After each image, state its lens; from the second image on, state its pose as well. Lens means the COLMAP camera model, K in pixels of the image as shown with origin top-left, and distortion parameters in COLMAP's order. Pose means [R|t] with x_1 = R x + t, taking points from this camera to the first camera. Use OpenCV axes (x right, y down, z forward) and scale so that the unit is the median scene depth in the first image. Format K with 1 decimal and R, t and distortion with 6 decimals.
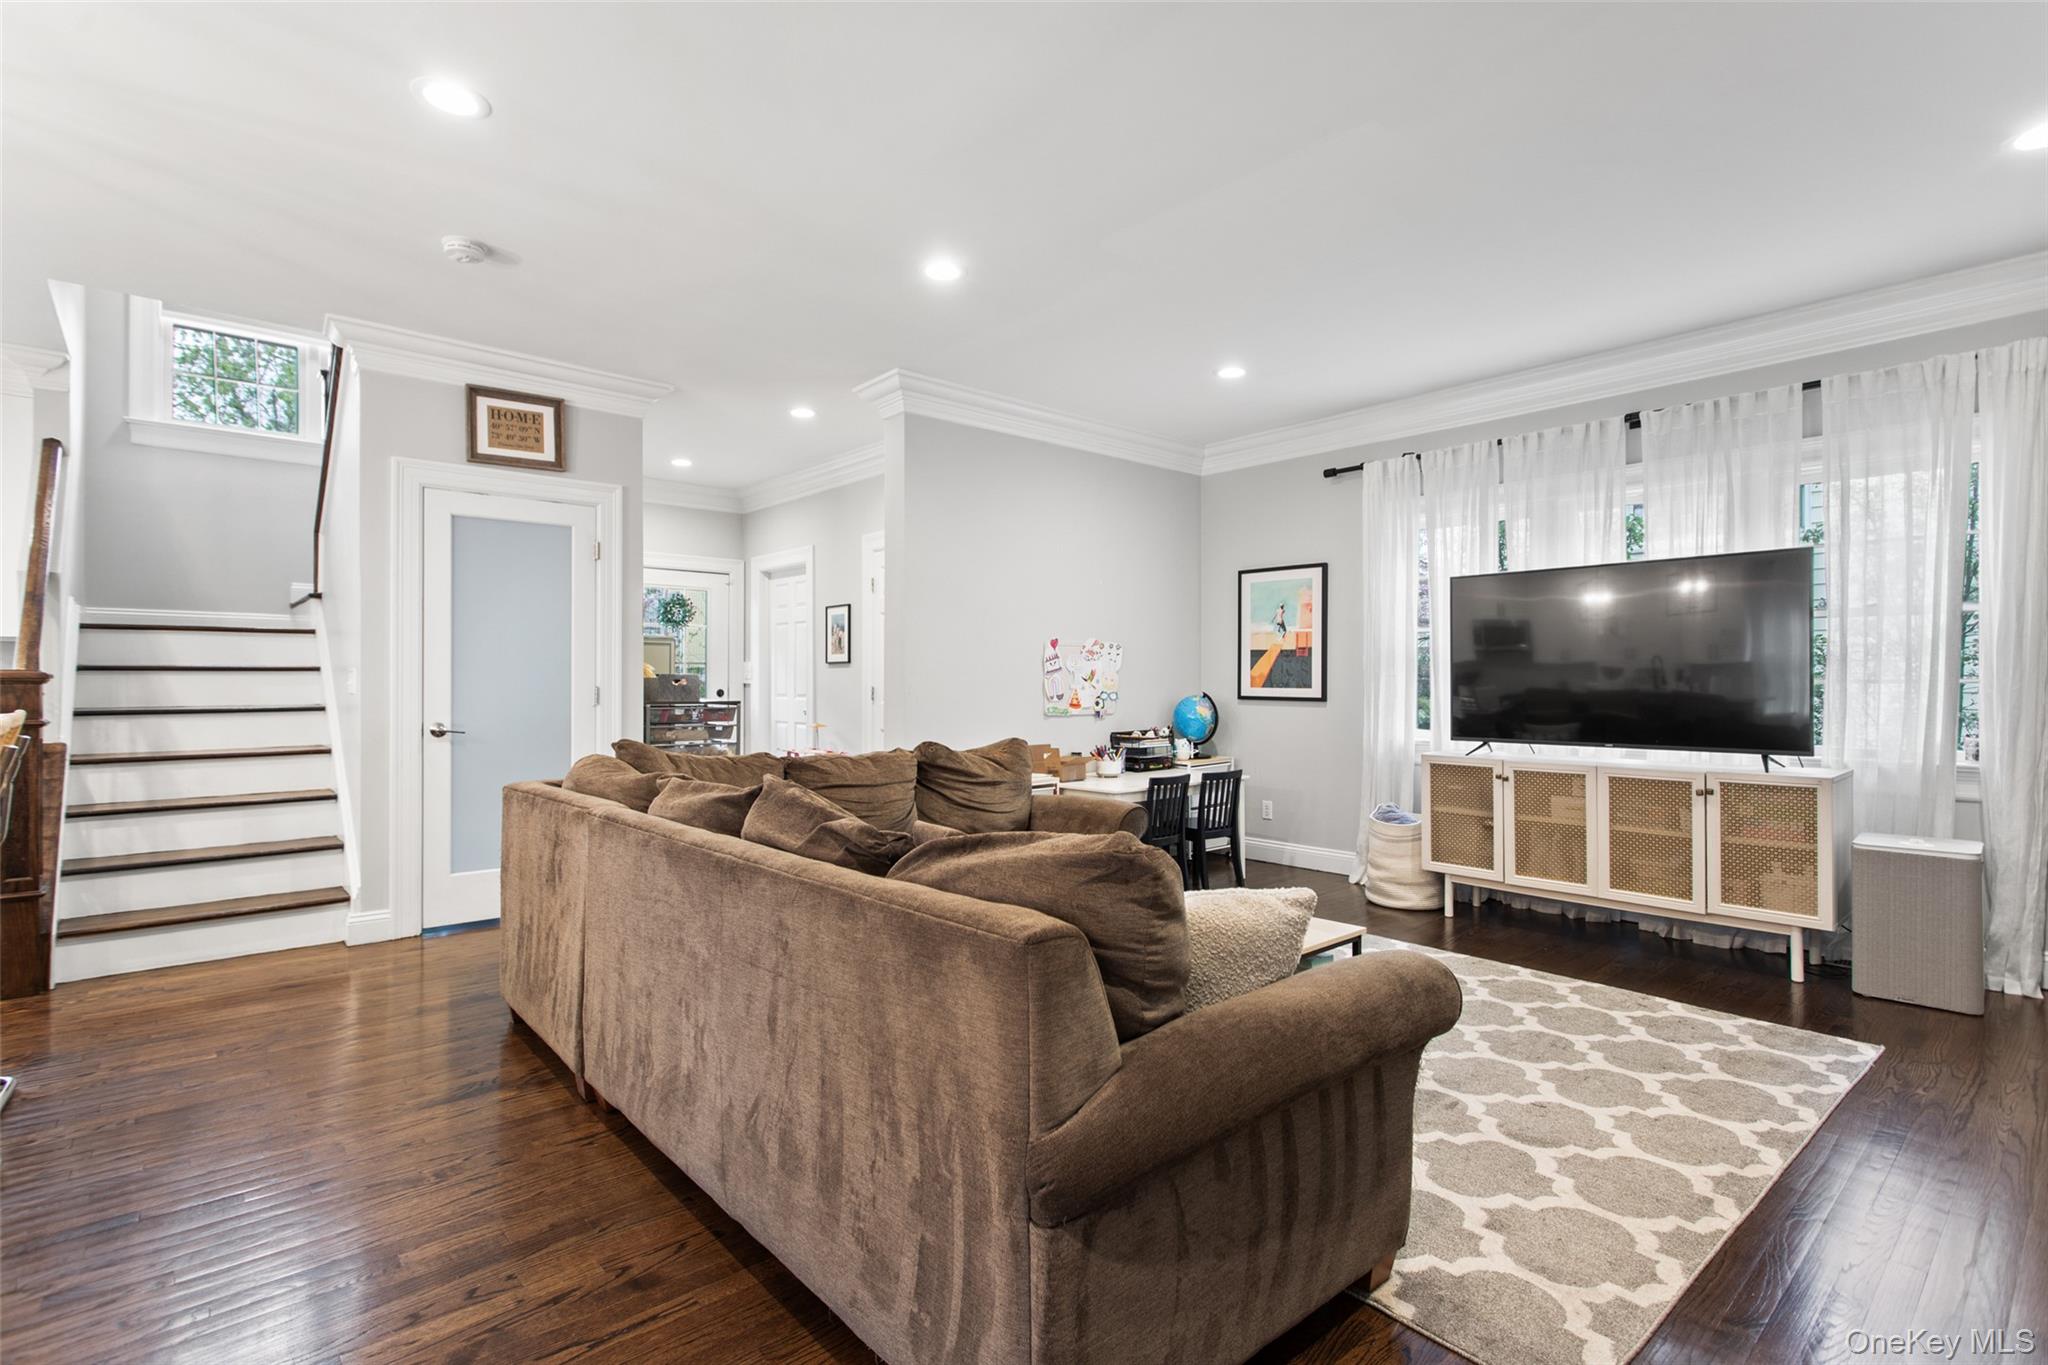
lens RADIAL K [[973.1, 0, 1015.5], [0, 973.1, 676.7], [0, 0, 1]] dist [0.001365, 0.001386]
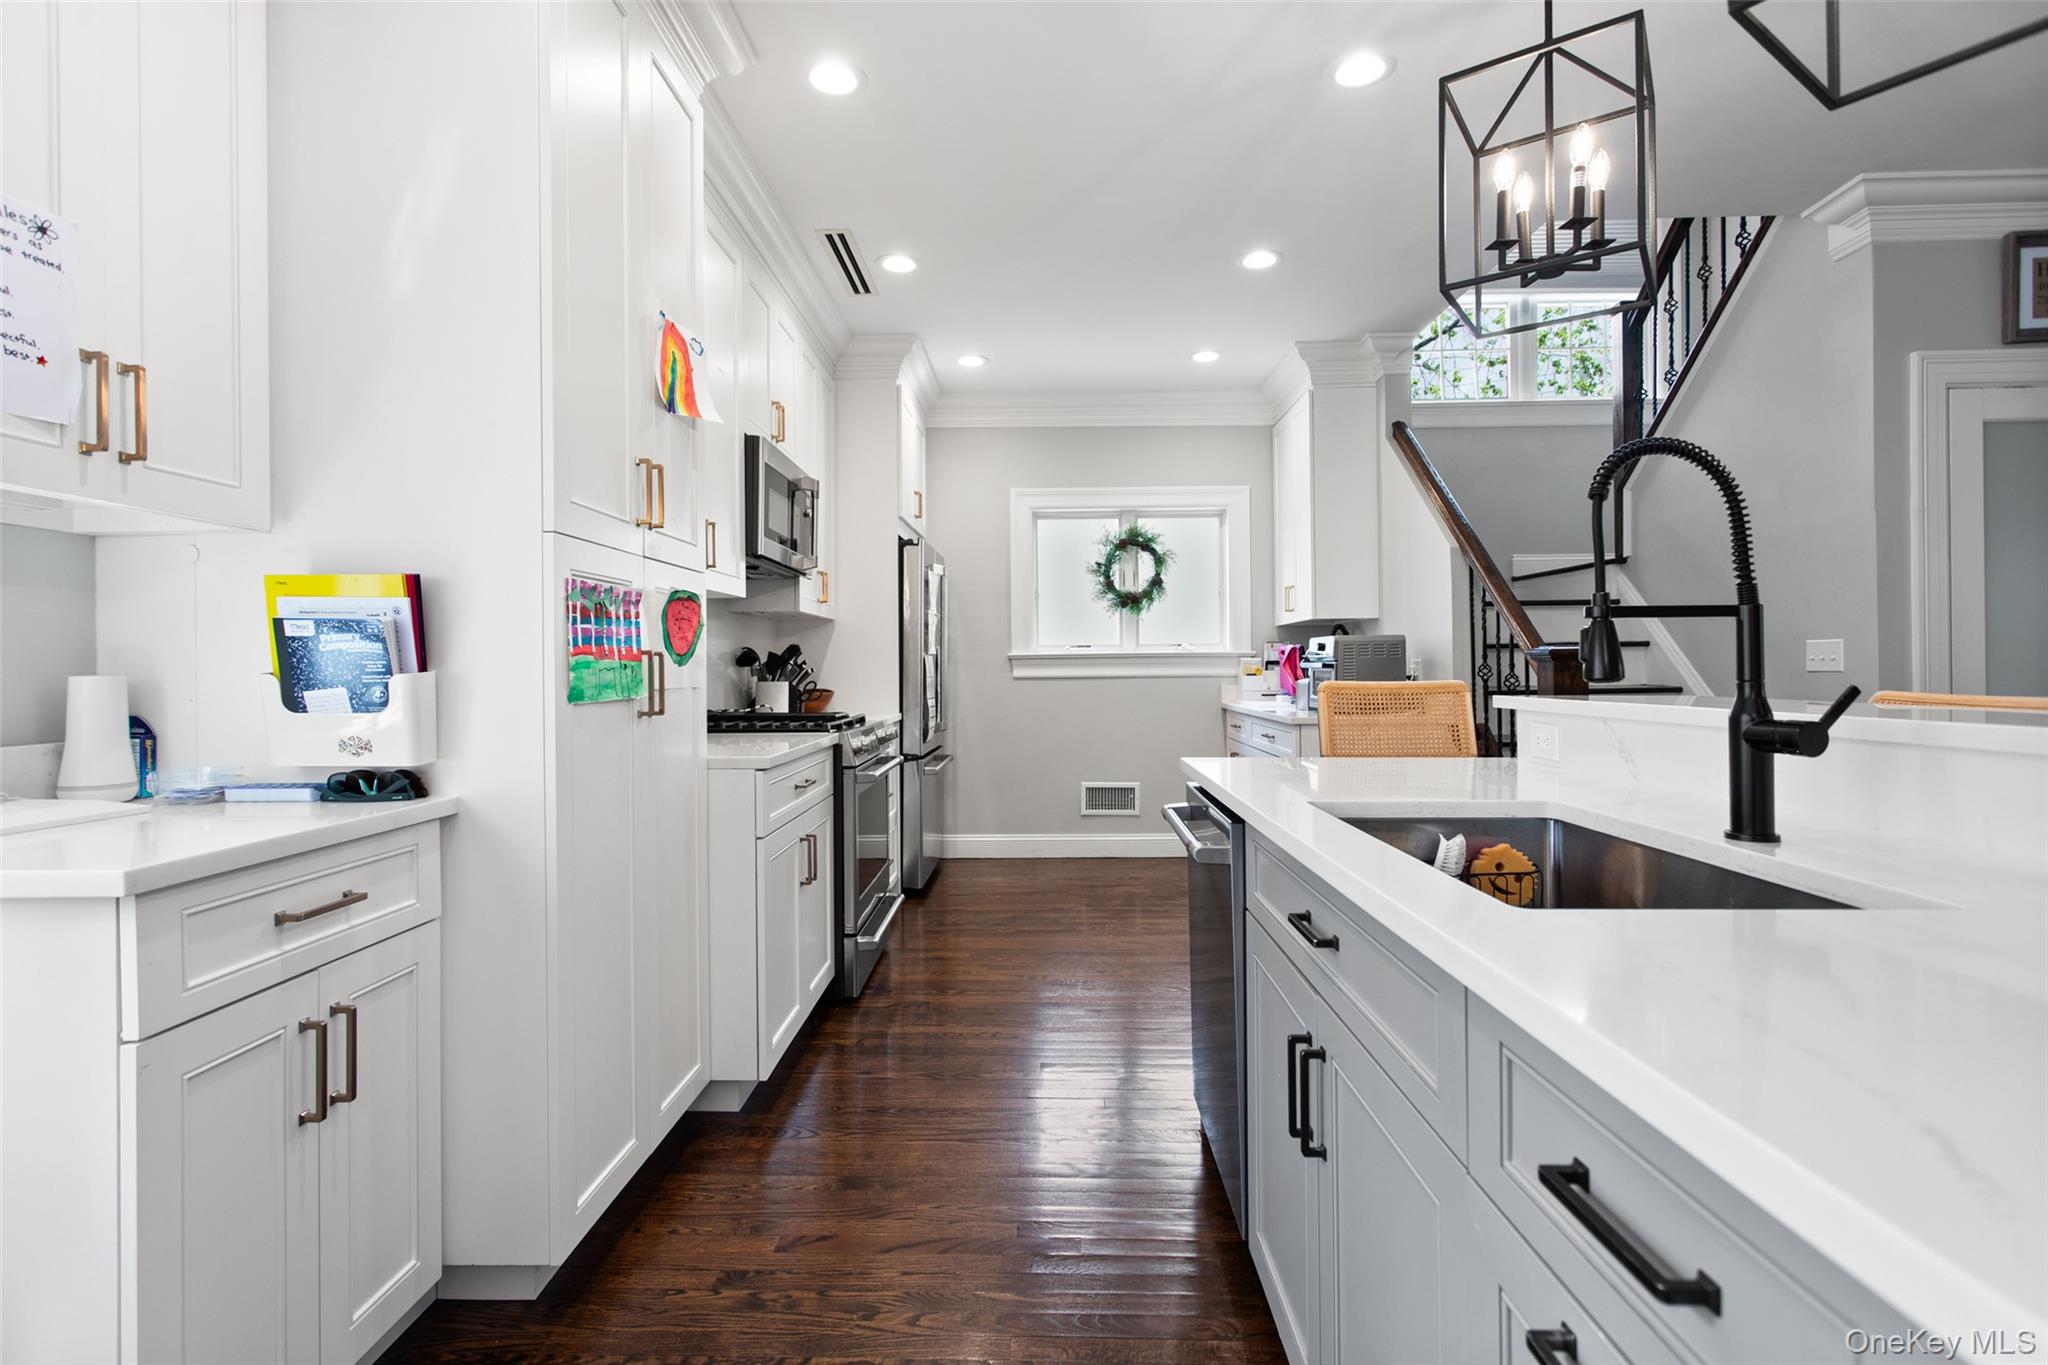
lens RADIAL K [[973.1, 0, 1018.0], [0, 973.1, 666.7], [0, 0, 1]] dist [0.001365, 0.001386]
pose [[0.732450, -0.007843, -0.680775, -0.601904], [0.013507, 0.999904, 0.003012, 0.002430], [0.680686, -0.011401, 0.732486, -0.013809]]
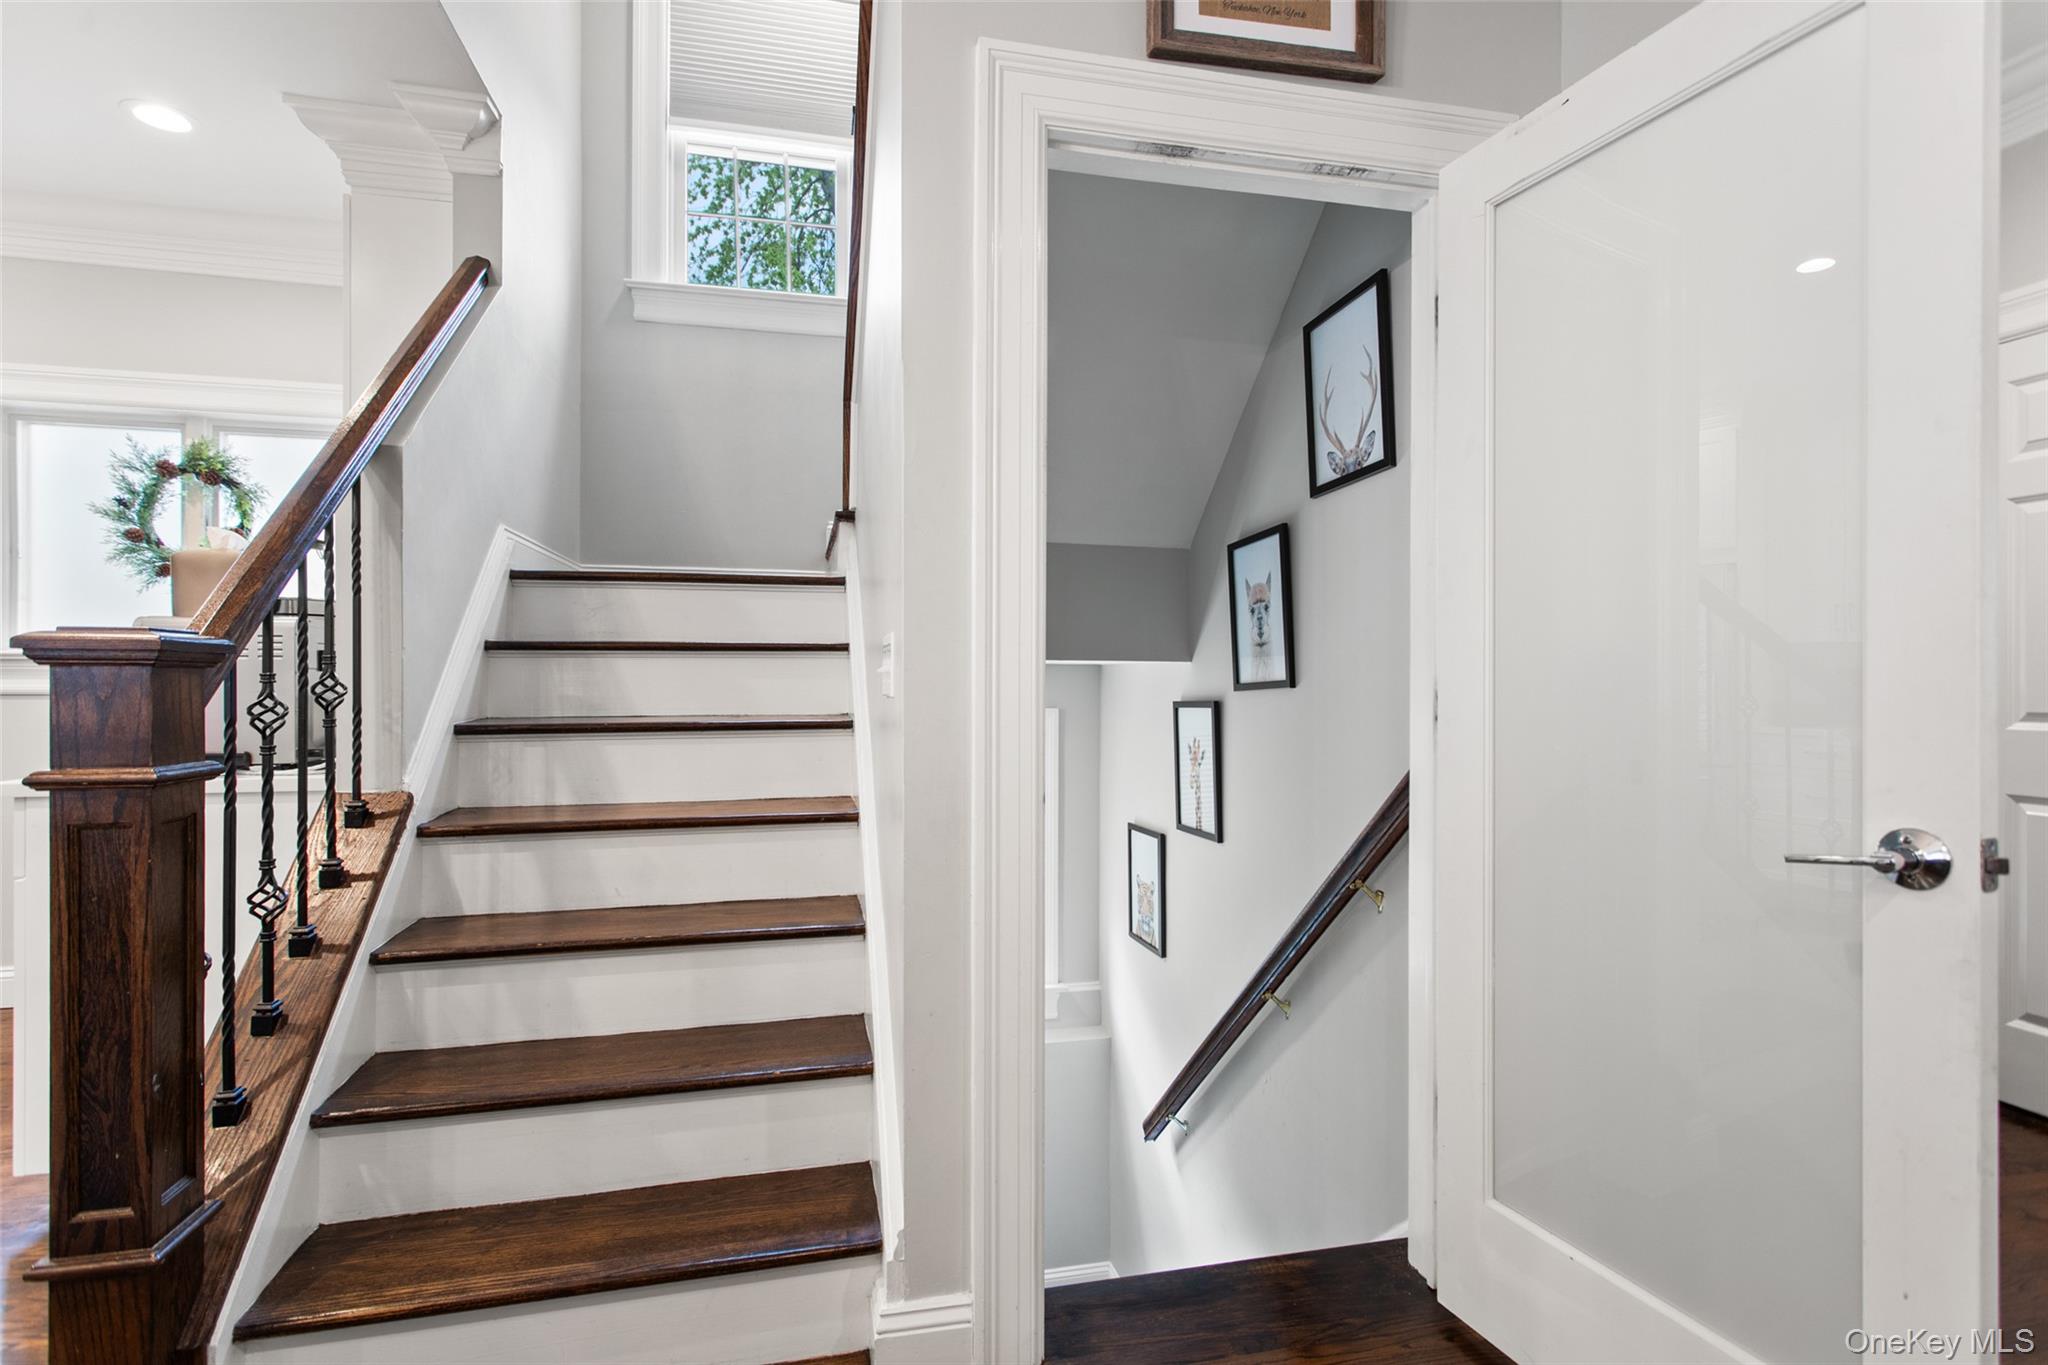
lens RADIAL K [[973.1, 0, 1008.7], [0, 973.1, 674.0], [0, 0, 1]] dist [0.001365, 0.001386]
pose [[0.874745, -0.001511, -0.484581, -0.430523], [0.000633, 0.999998, -0.001974, 0.008810], [0.484583, 0.001420, 0.874744, 0.652691]]
